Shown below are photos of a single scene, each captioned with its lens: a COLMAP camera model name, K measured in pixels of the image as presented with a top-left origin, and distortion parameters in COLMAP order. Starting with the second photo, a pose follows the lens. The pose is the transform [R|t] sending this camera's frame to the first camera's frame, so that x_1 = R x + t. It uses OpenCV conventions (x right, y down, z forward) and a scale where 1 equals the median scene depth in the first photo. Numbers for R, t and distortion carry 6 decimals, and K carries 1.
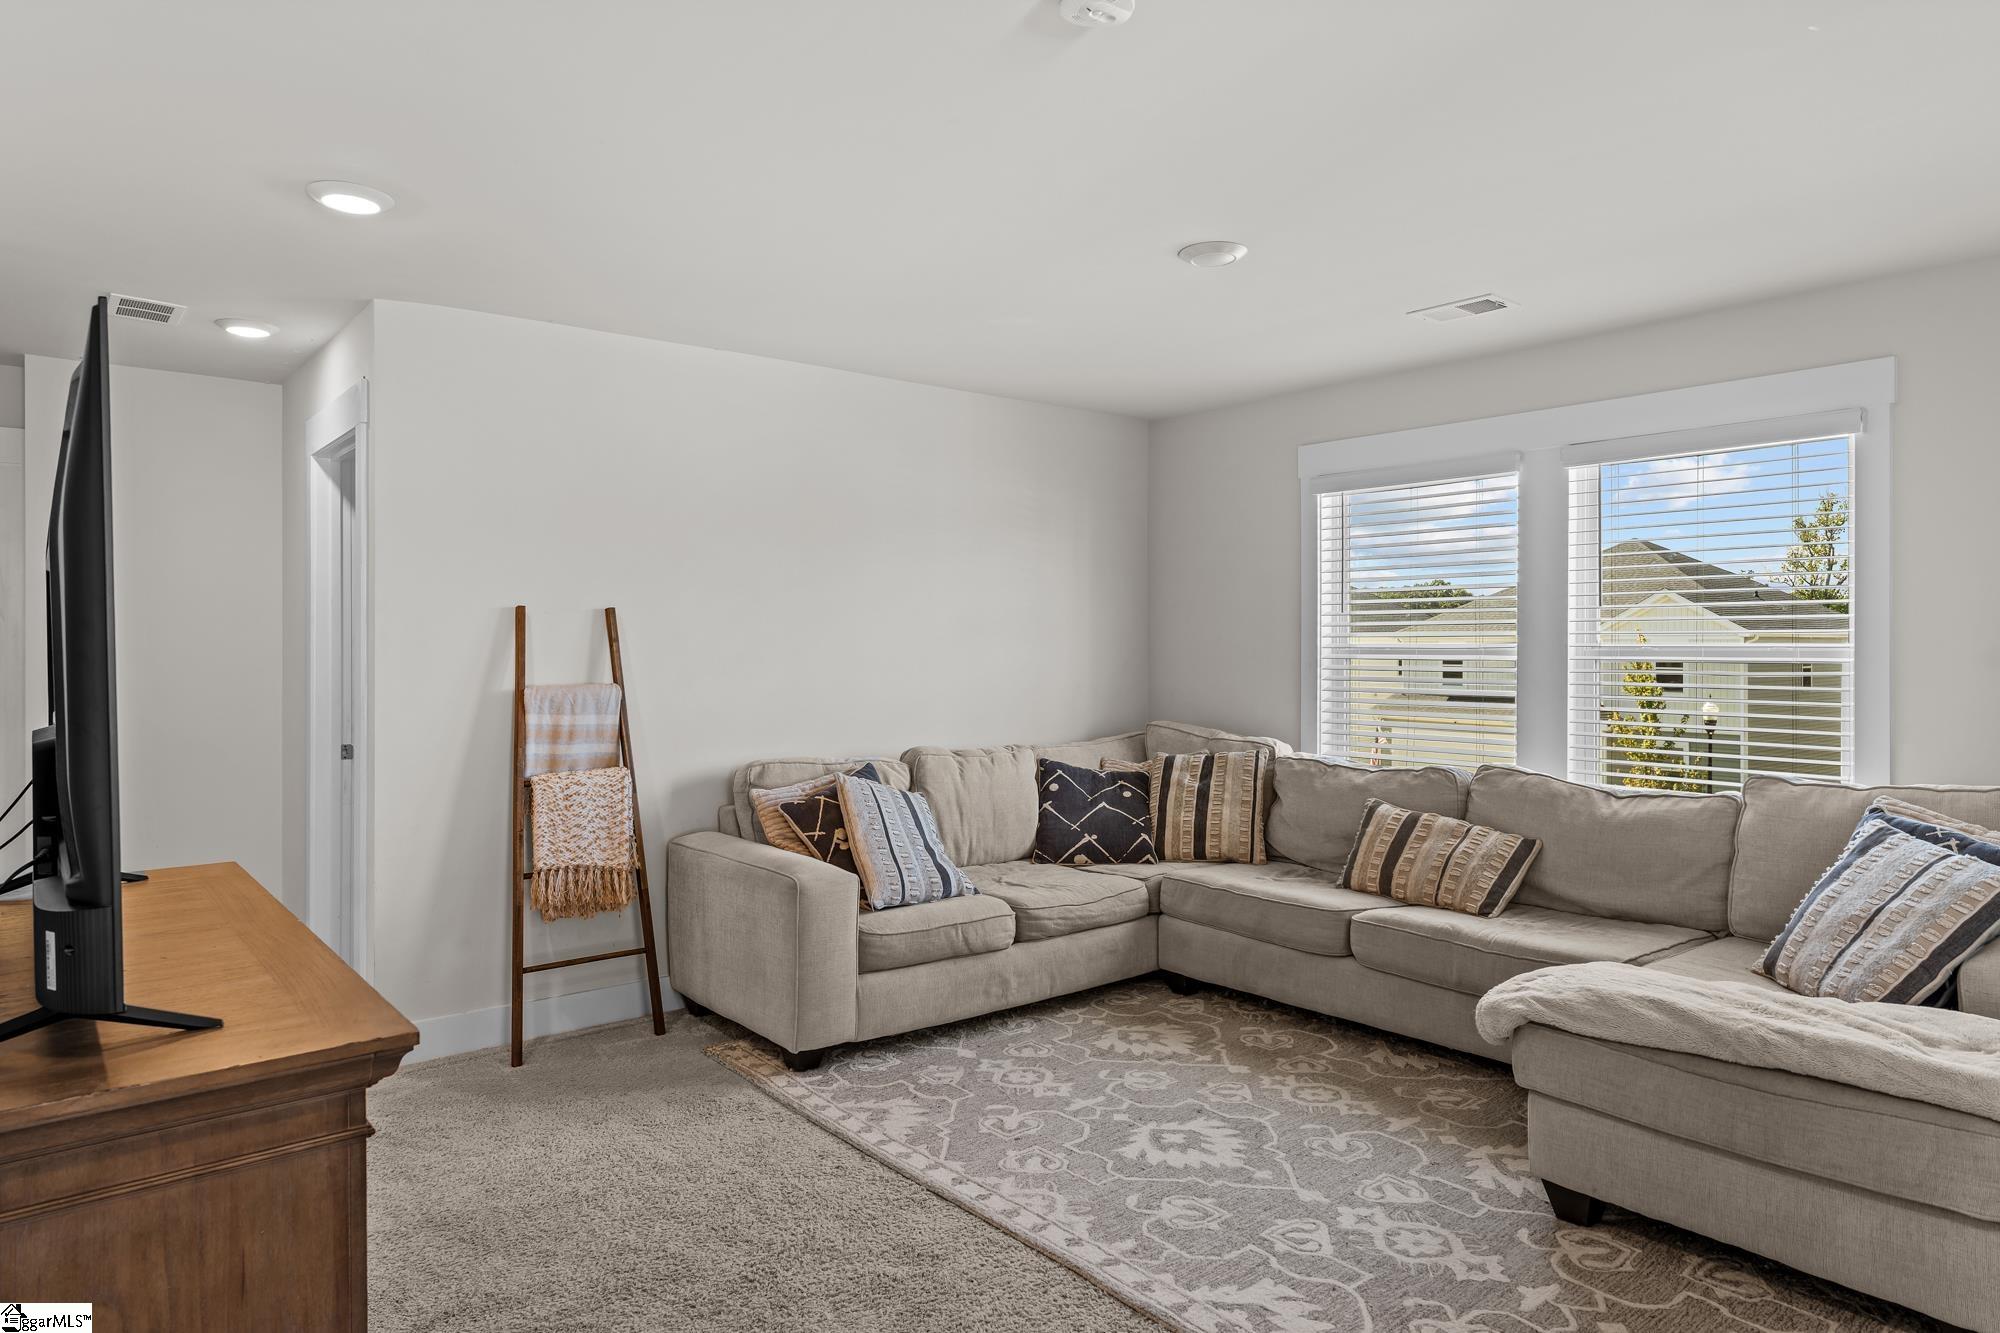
lens RADIAL K [[1214.8, 0, 1000.0], [0, 1214.8, 666.5], [0, 0, 1]] dist [-0.007478, -0.001542]
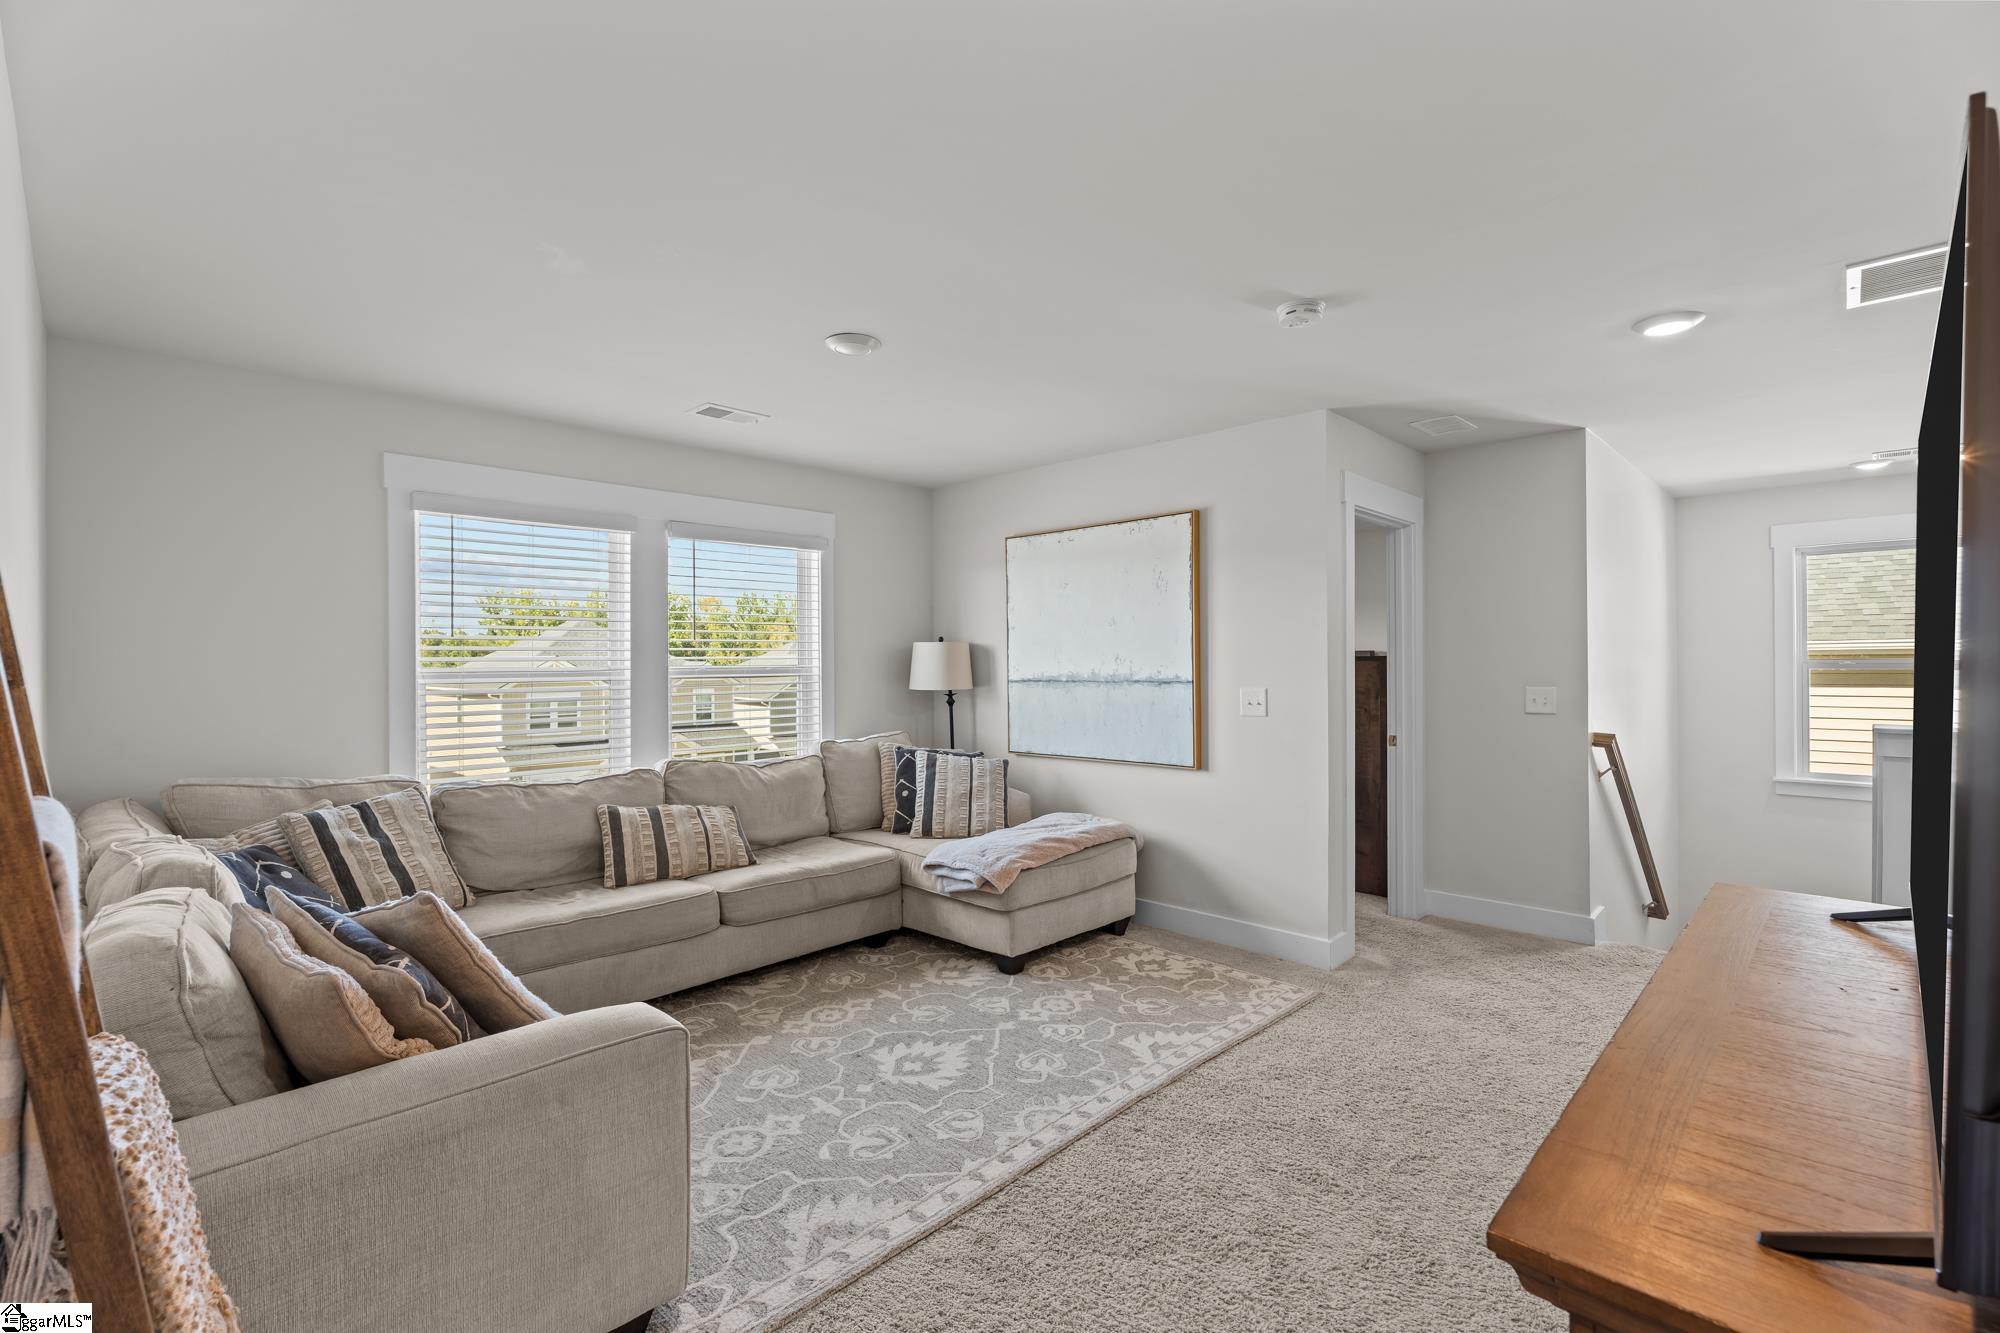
lens RADIAL K [[886.2, 0, 999.7], [0, 886.2, 660.2], [0, 0, 1]] dist [-0.000634, 0.000202]
pose [[-0.108122, 0.009123, 0.994096, -0.737563], [0.033047, 0.999438, -0.005578, -0.010099], [-0.993588, 0.032249, -0.108363, 0.975500]]
